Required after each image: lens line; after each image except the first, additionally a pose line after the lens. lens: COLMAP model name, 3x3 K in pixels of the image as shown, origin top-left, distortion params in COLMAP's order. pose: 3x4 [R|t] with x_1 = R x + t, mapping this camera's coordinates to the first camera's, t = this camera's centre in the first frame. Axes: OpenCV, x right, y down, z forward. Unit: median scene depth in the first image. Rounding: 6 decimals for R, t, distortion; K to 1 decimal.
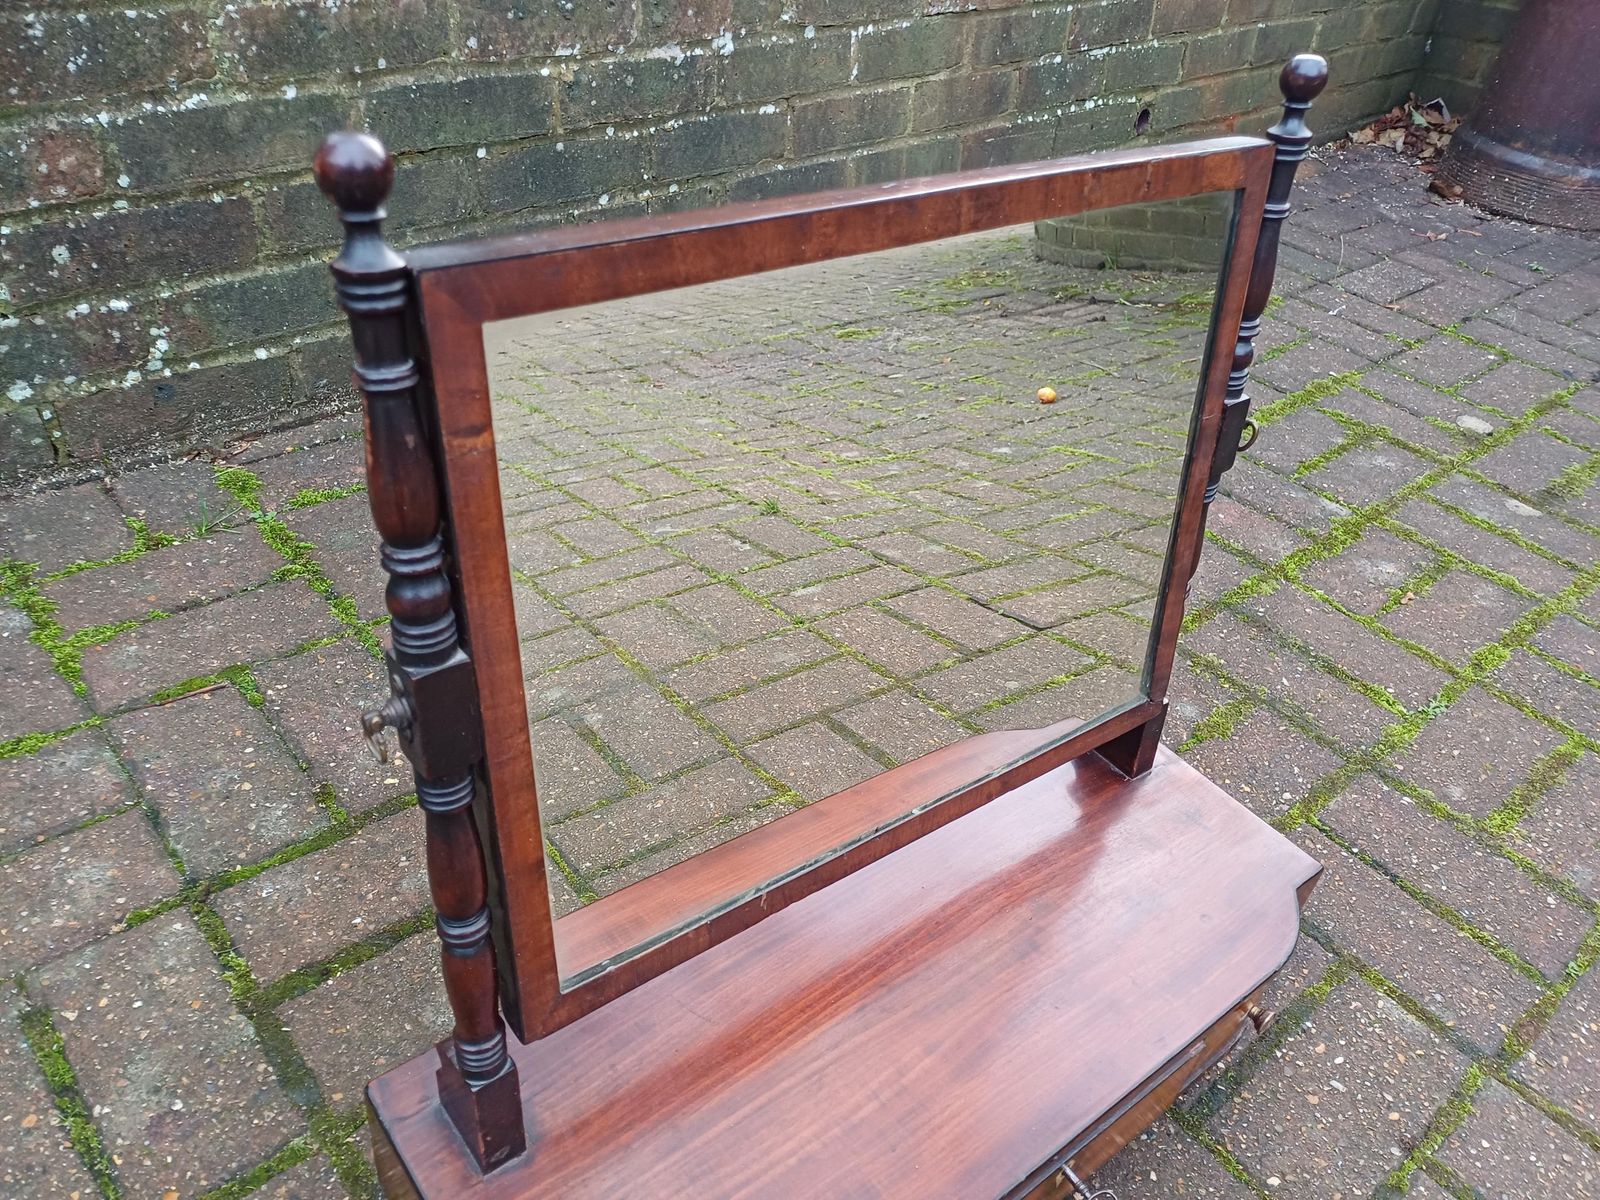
lens RADIAL K [[1189.2, 0, 791.7], [0, 1189.2, 600.4], [0, 0, 1]] dist [0.042238, -0.023344]
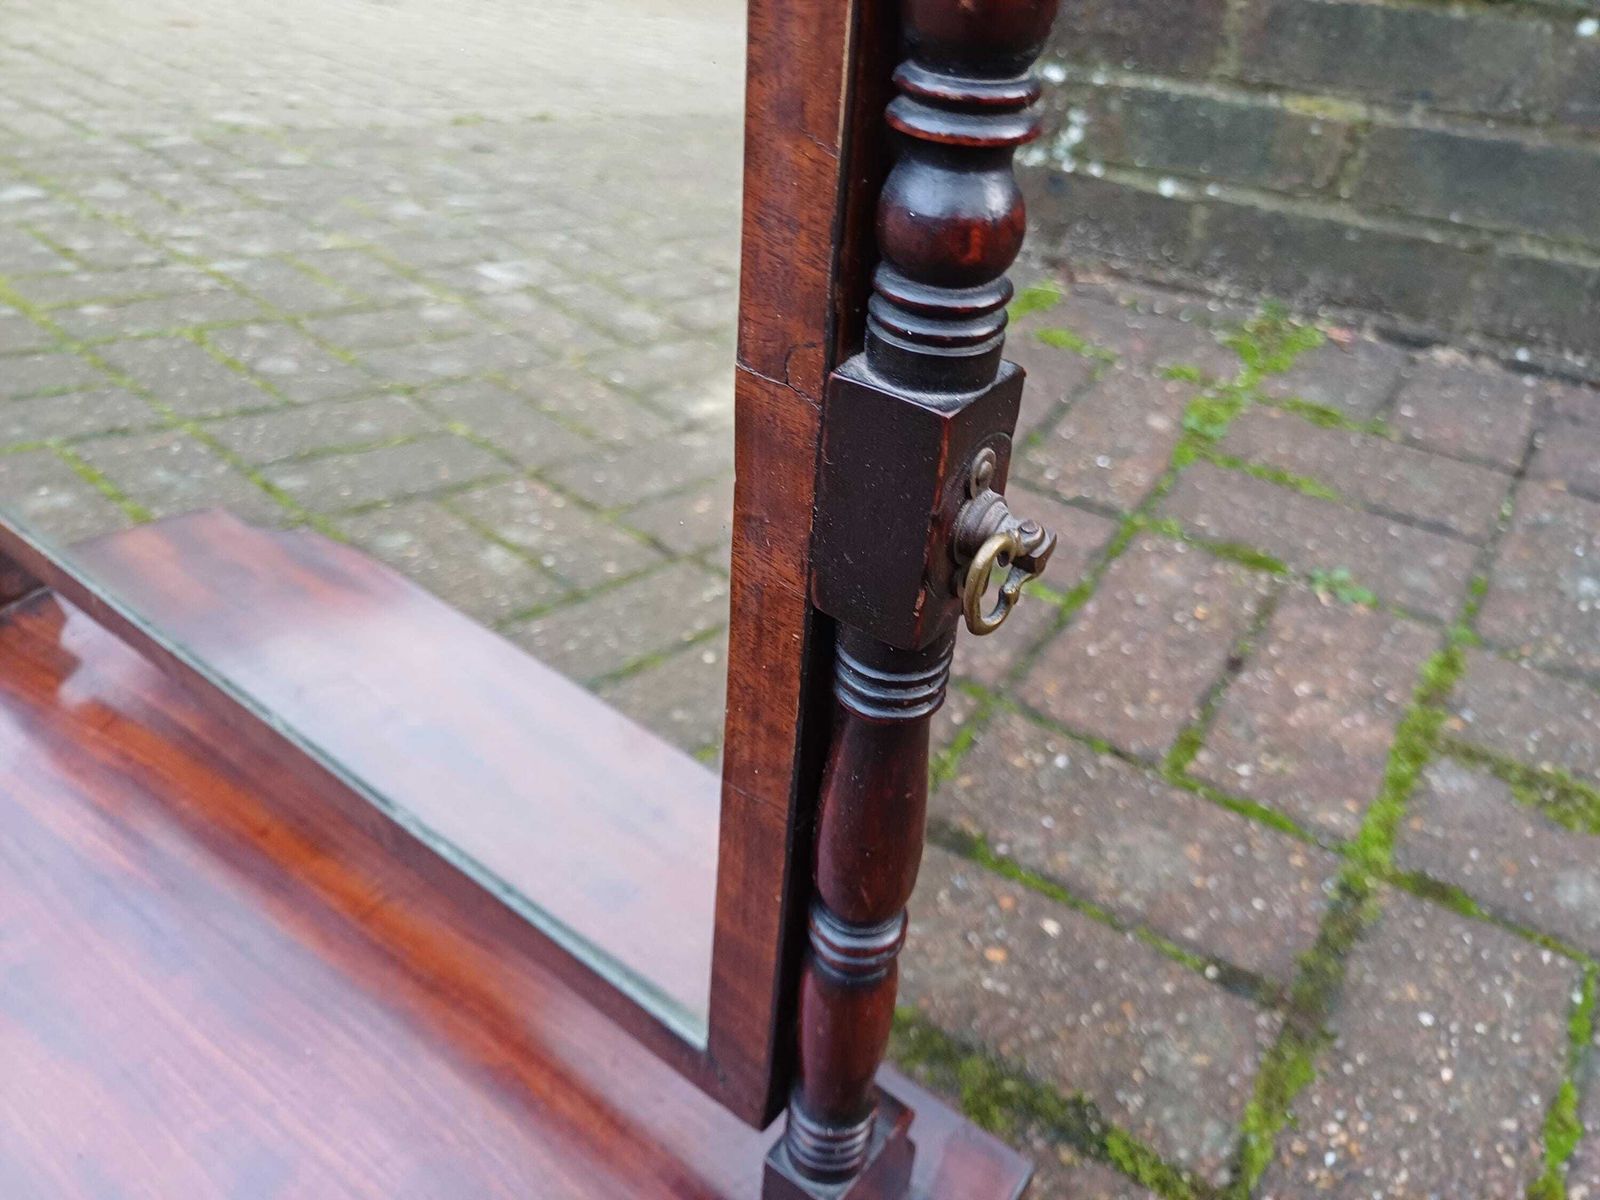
lens RADIAL K [[1257.1, 0, 819.9], [0, 1257.1, 575.5], [0, 0, 1]] dist [-0.015065, 0.009461]
pose [[0.285216, 0.496667, -0.819740, 0.389927], [-0.562288, 0.779330, 0.276544, -0.114300], [0.776198, 0.382055, 0.501547, 0.541100]]
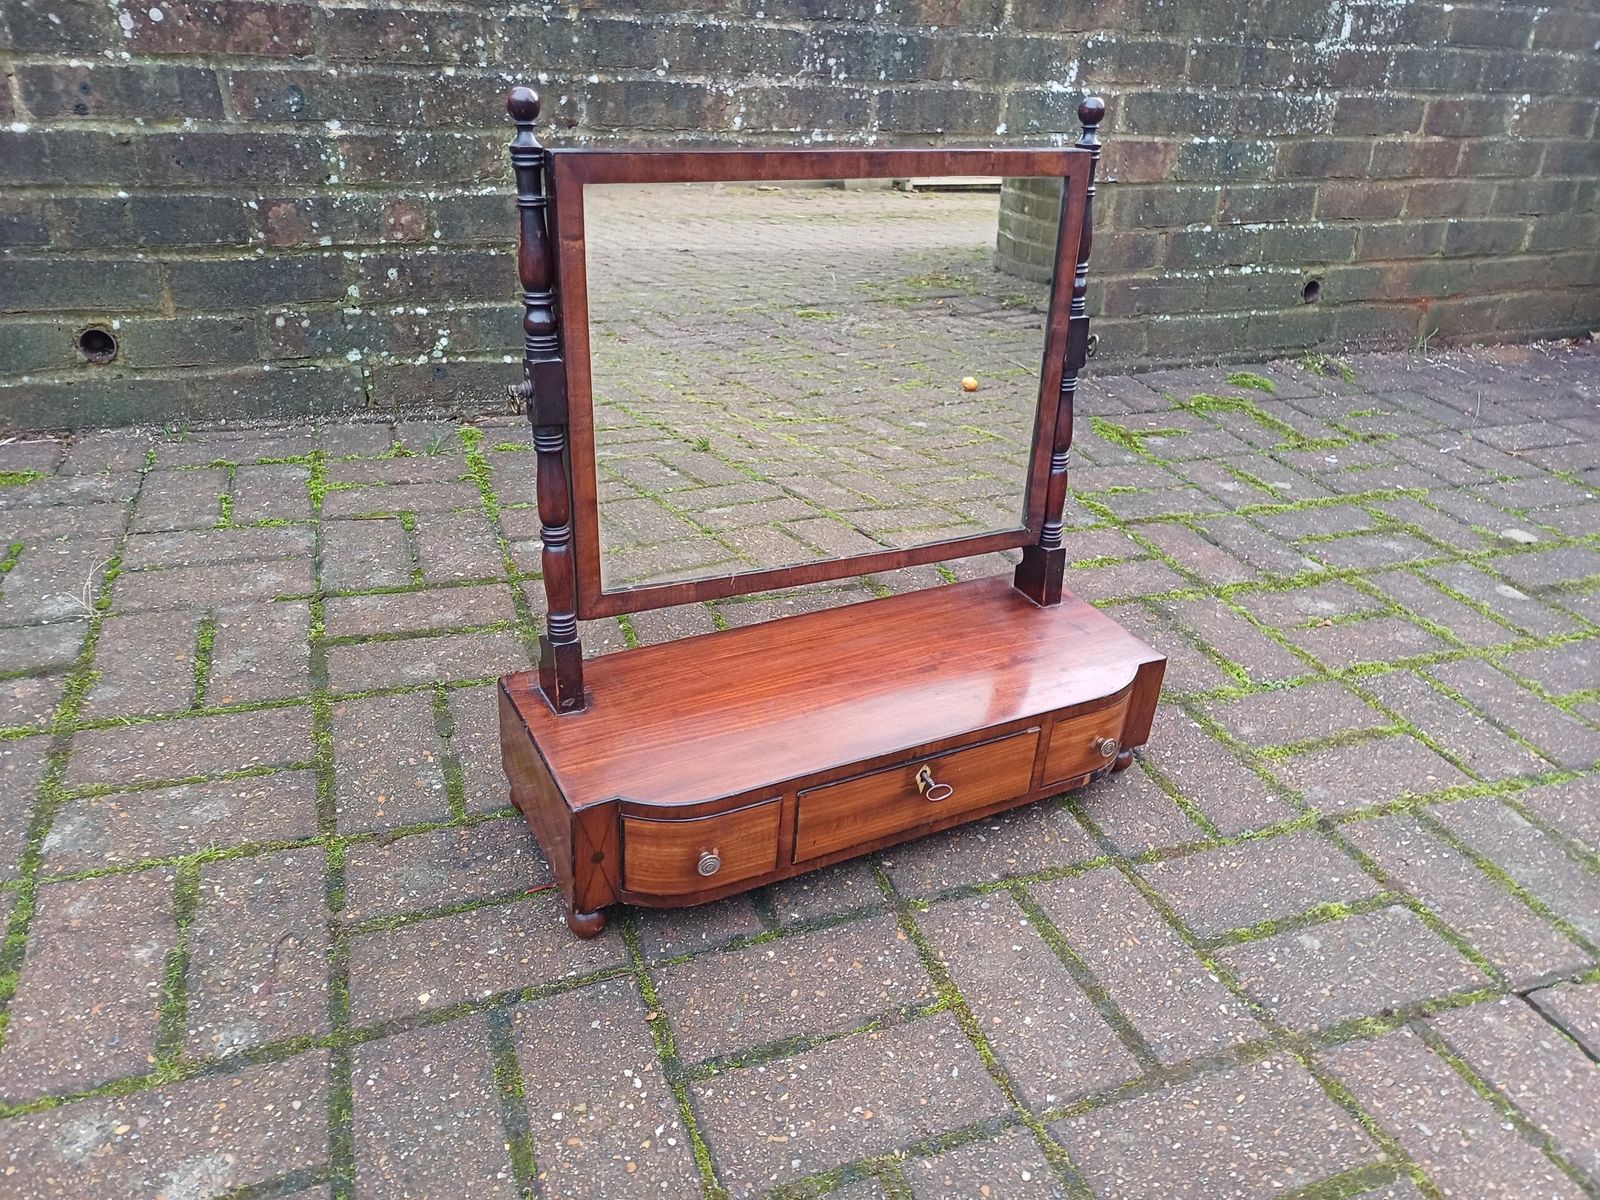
lens RADIAL K [[1189.2, 0, 819.0], [0, 1189.2, 582.0], [0, 0, 1]] dist [0.042238, -0.023344]
pose [[0.941140, 0.120592, -0.315772, 0.481119], [-0.182259, 0.967802, -0.173613, 0.282903], [0.284669, 0.220946, 0.932816, -0.238880]]
